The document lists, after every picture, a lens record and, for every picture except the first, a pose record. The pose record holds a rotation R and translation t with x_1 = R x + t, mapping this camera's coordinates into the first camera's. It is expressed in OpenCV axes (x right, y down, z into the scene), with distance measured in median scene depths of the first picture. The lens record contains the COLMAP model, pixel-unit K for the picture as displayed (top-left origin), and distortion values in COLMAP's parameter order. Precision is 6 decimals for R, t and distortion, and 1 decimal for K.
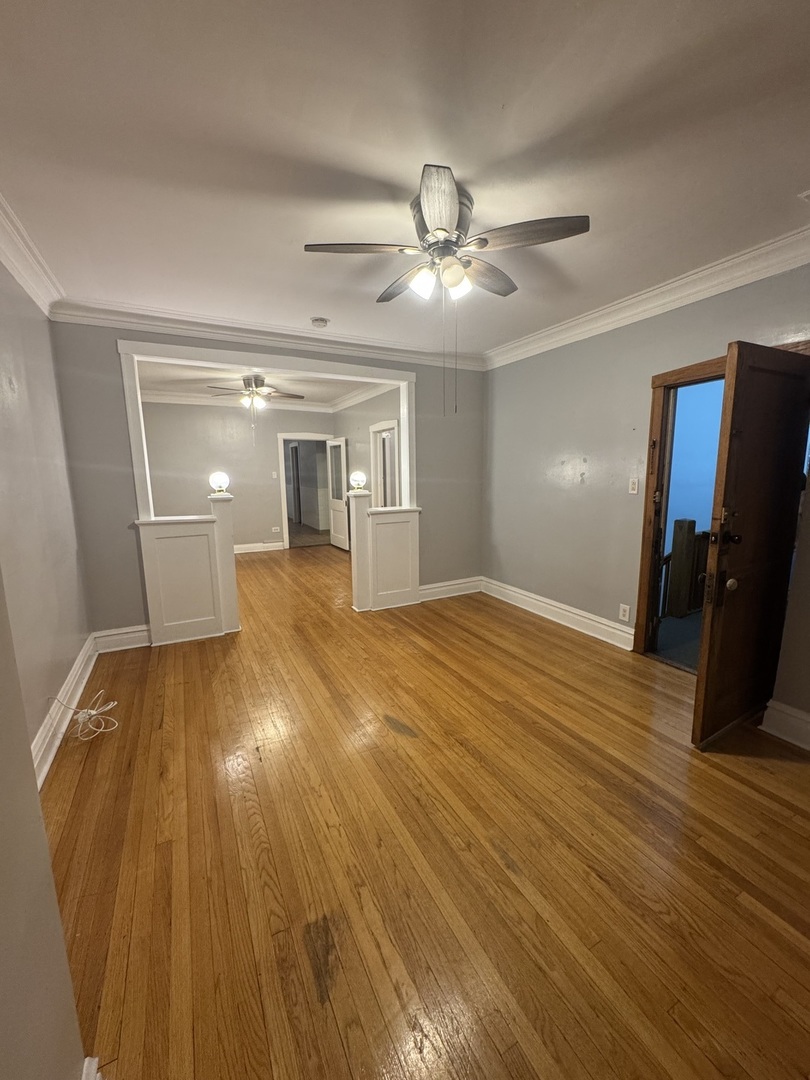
lens RADIAL K [[432.0, 0, 406.4], [0, 432.0, 537.1], [0, 0, 1]] dist [-0.003938, 0.000639]
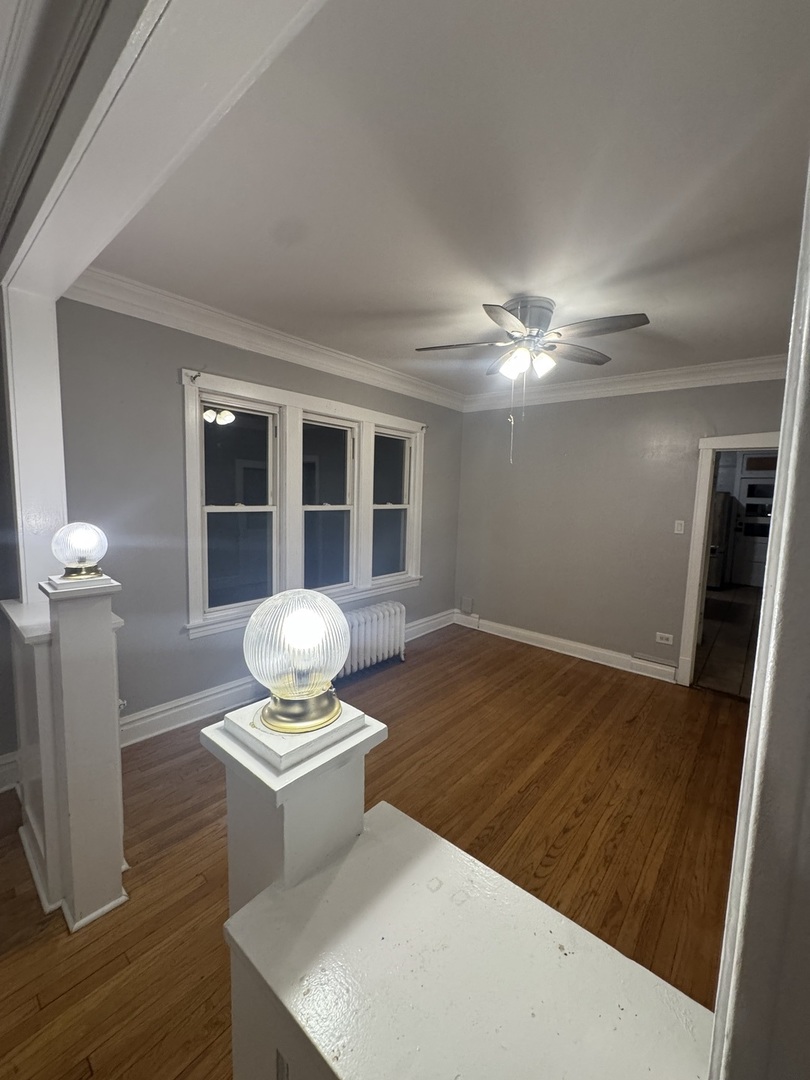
lens RADIAL K [[432.0, 0, 406.4], [0, 432.0, 537.1], [0, 0, 1]] dist [-0.003938, 0.000639]
pose [[0.375013, 0.117540, -0.919538, 0.020635], [-0.180727, 0.982166, 0.051840, -0.104576], [0.909232, 0.146745, 0.389568, 0.550820]]
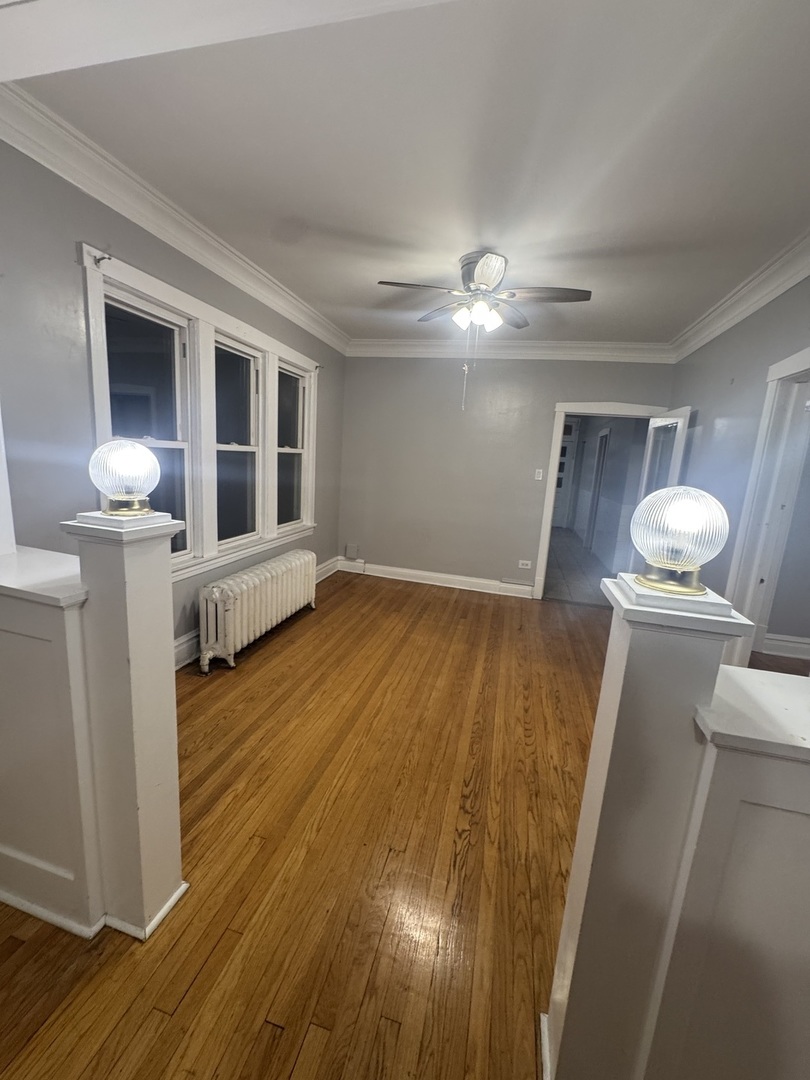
lens RADIAL K [[432.0, 0, 406.4], [0, 432.0, 537.1], [0, 0, 1]] dist [-0.003938, 0.000639]
pose [[0.742756, 0.181409, -0.644519, -0.044070], [-0.179246, 0.981336, 0.069644, -0.069343], [0.645123, 0.063799, 0.761410, 0.444422]]
